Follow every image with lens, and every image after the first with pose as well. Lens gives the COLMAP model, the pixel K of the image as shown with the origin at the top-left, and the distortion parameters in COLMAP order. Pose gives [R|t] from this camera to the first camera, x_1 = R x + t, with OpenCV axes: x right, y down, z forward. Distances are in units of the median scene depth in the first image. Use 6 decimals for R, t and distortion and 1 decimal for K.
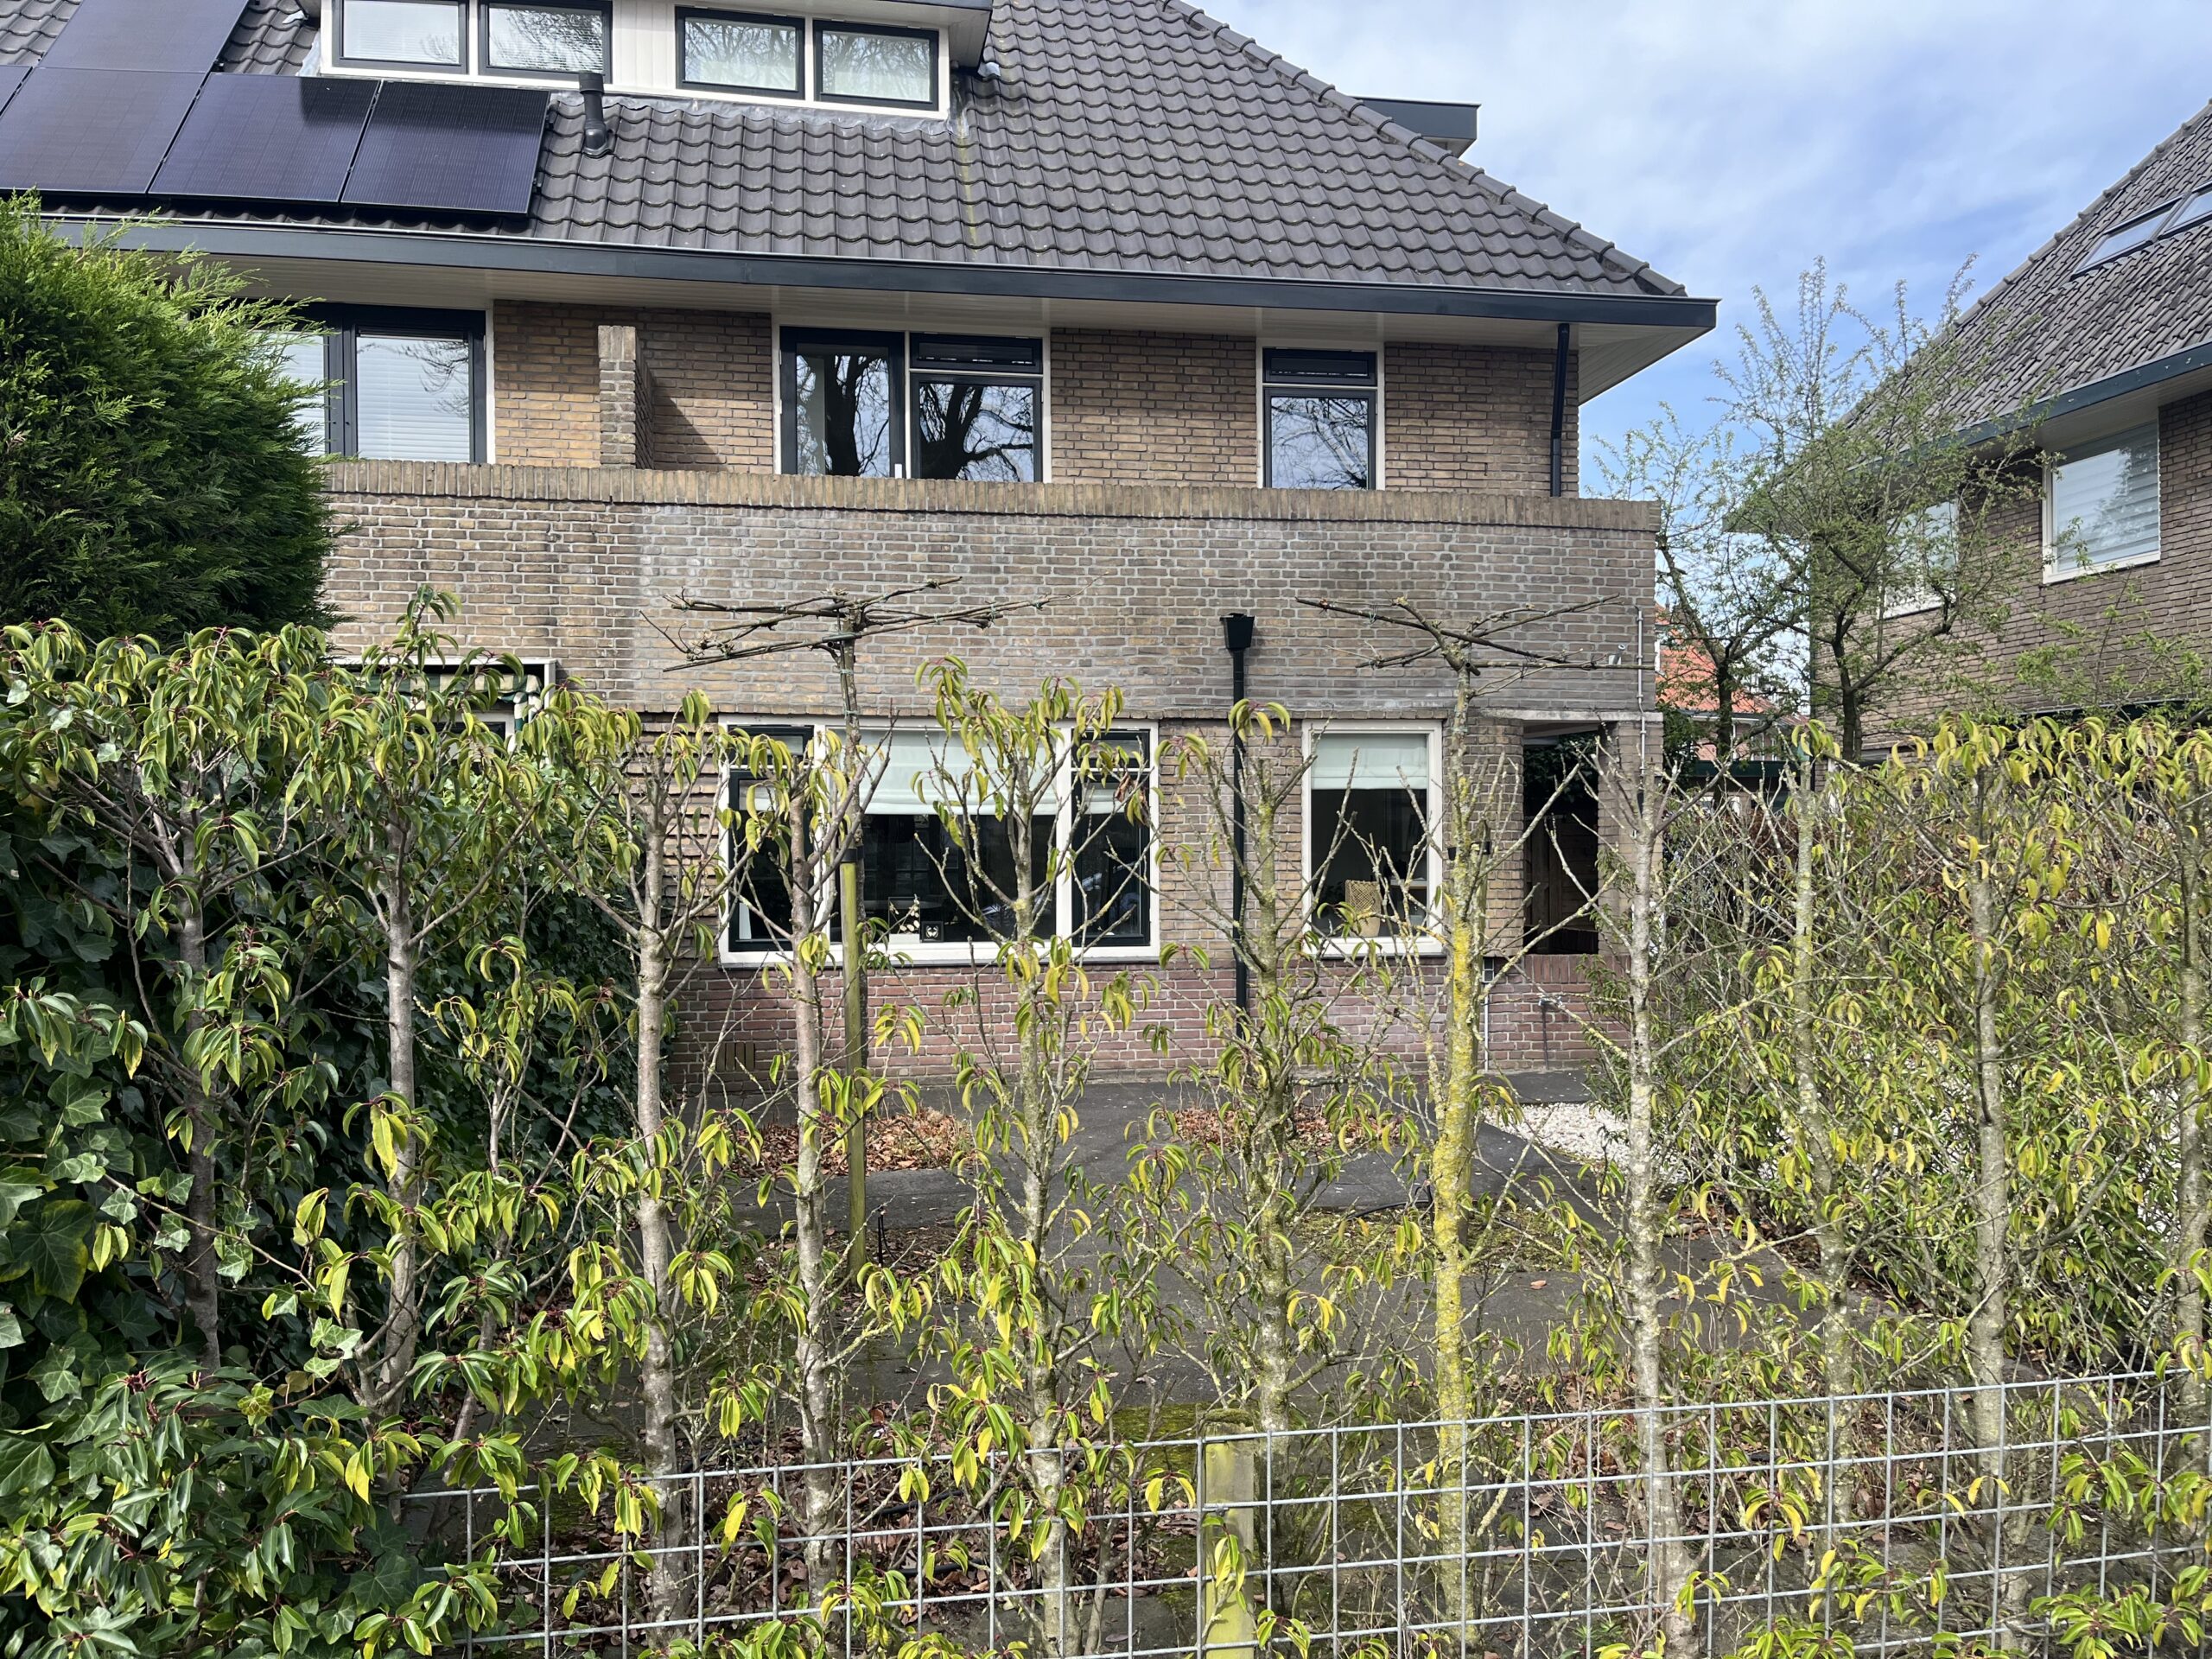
lens RADIAL K [[1662.5, 0, 1113.1], [0, 1662.5, 828.0], [0, 0, 1]] dist [0.076327, -0.001584]
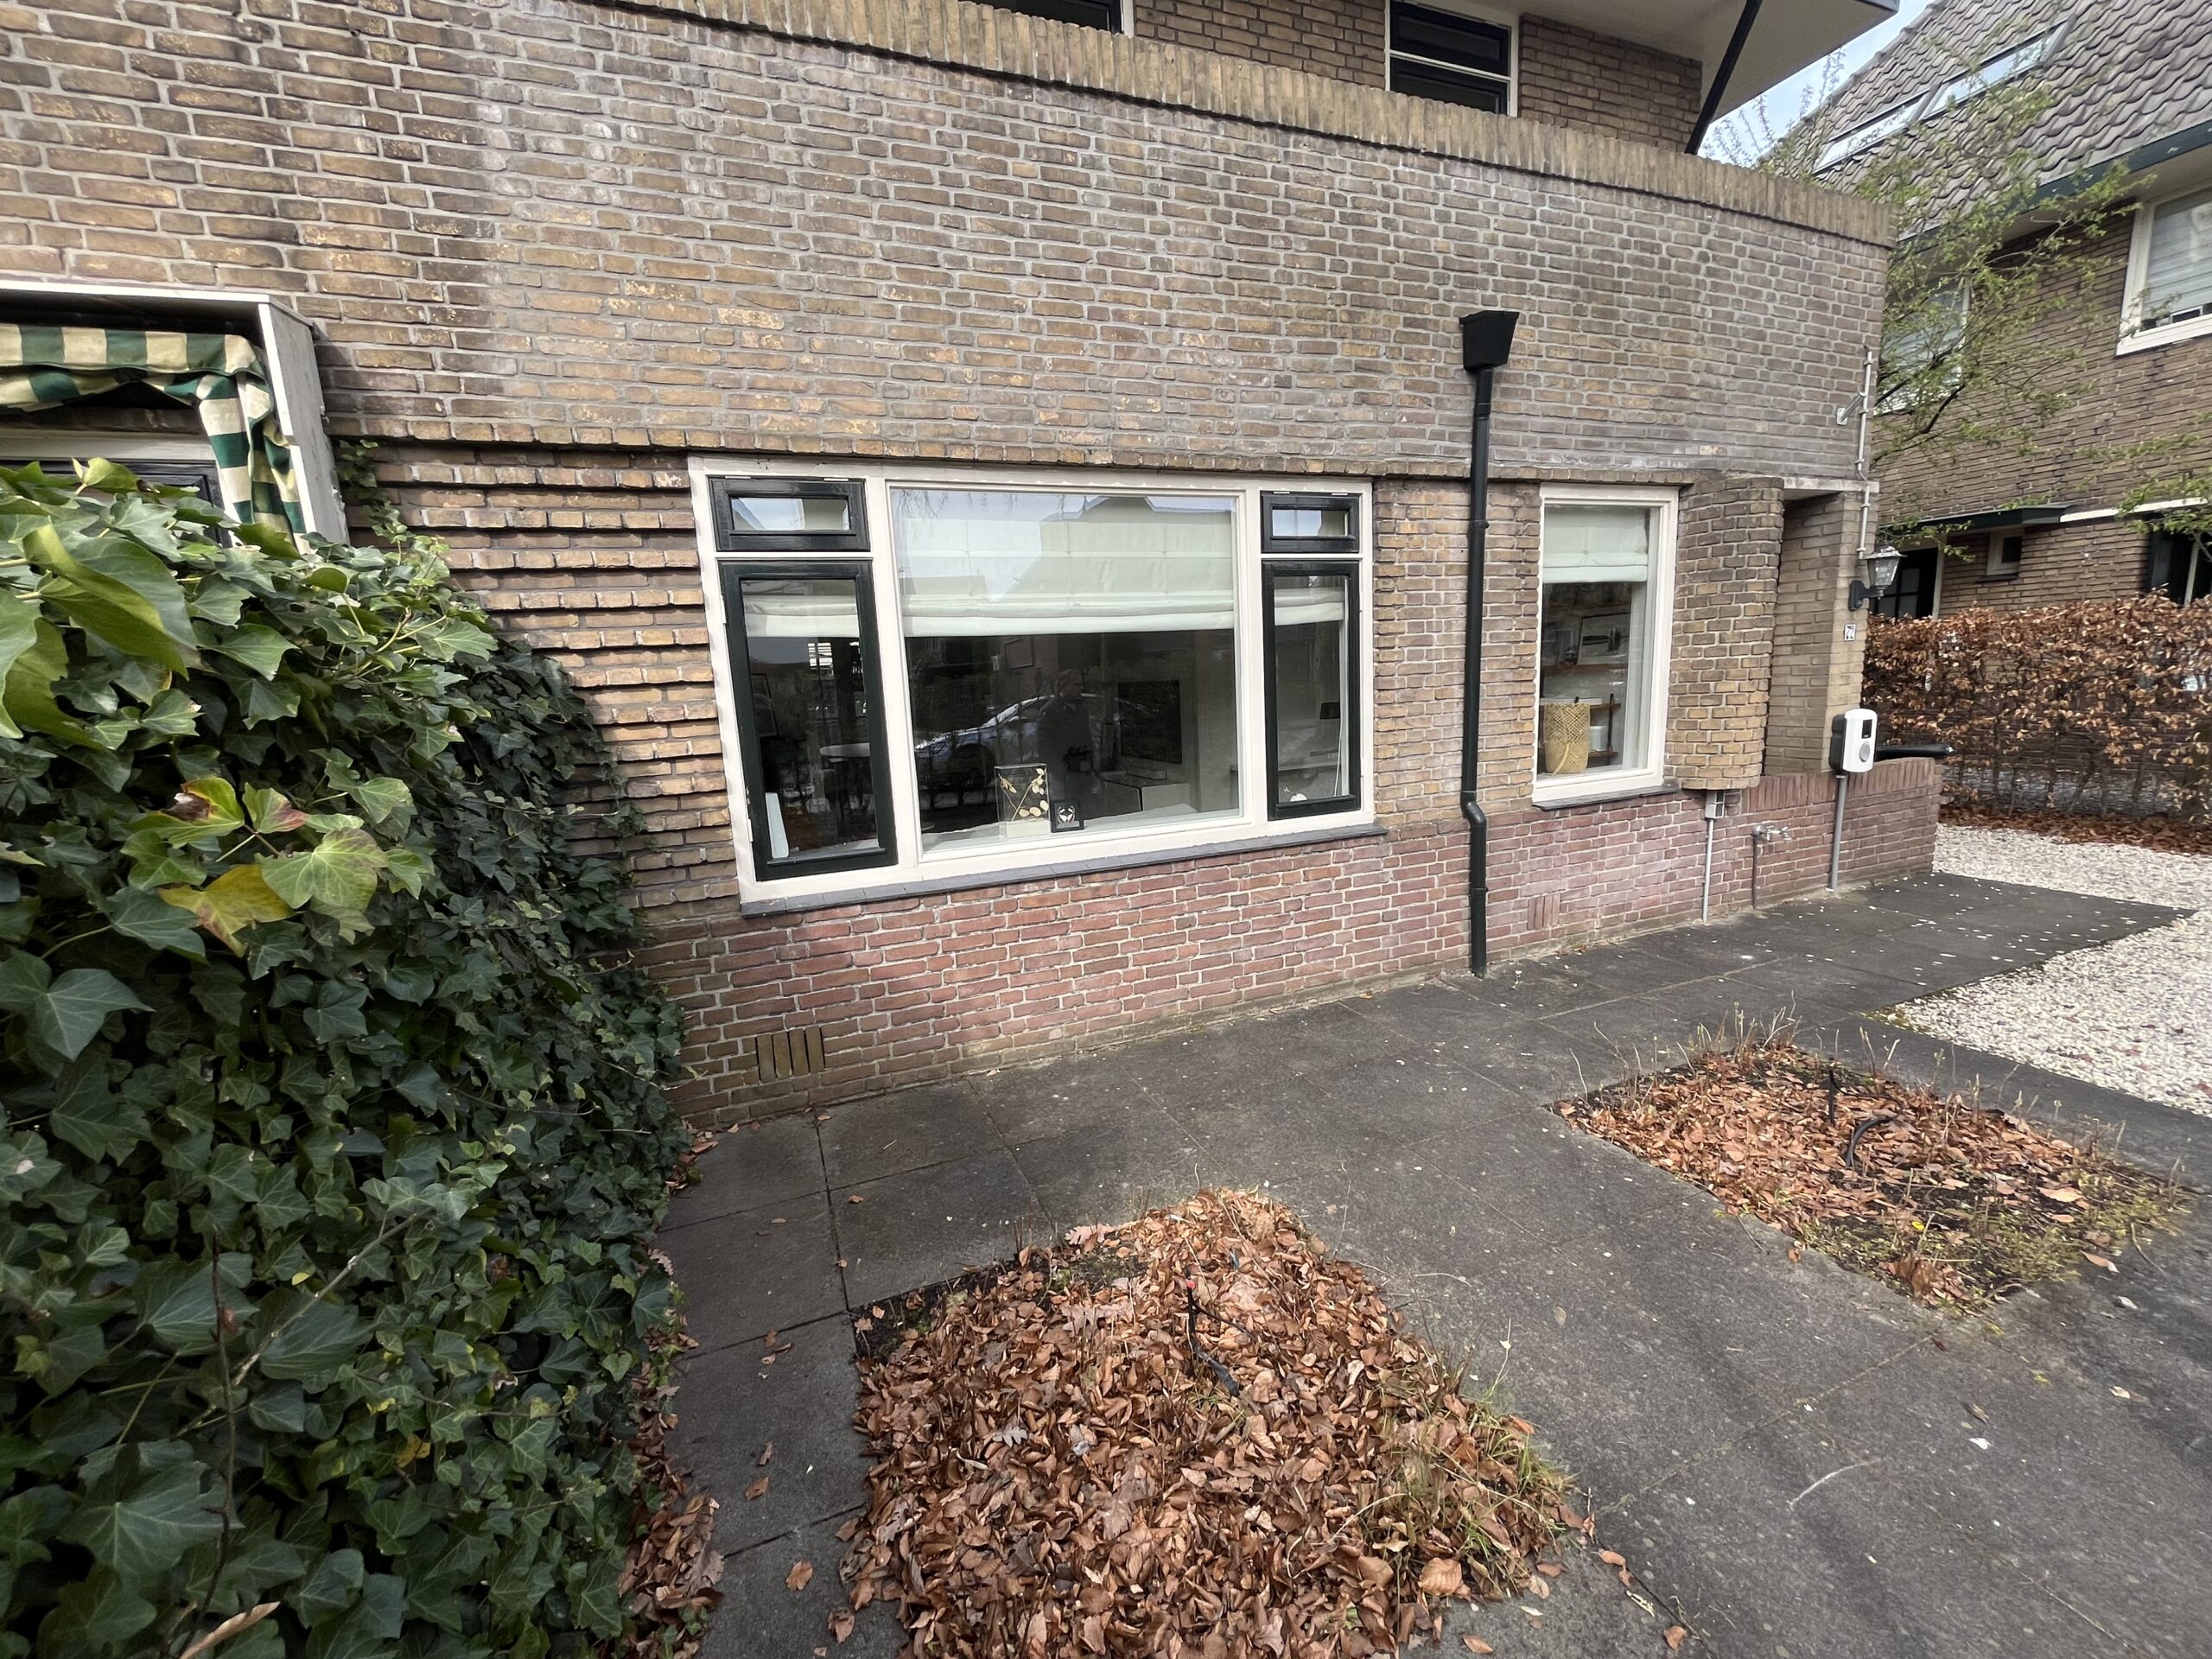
lens RADIAL K [[896.3, 0, 1095.1], [0, 896.3, 825.2], [0, 0, 1]] dist [0.002126, 0.000690]
pose [[0.978403, -0.077954, 0.191445, -0.166132], [0.043499, 0.983071, 0.177986, 0.003472], [-0.202078, -0.165814, 0.965230, 0.651388]]
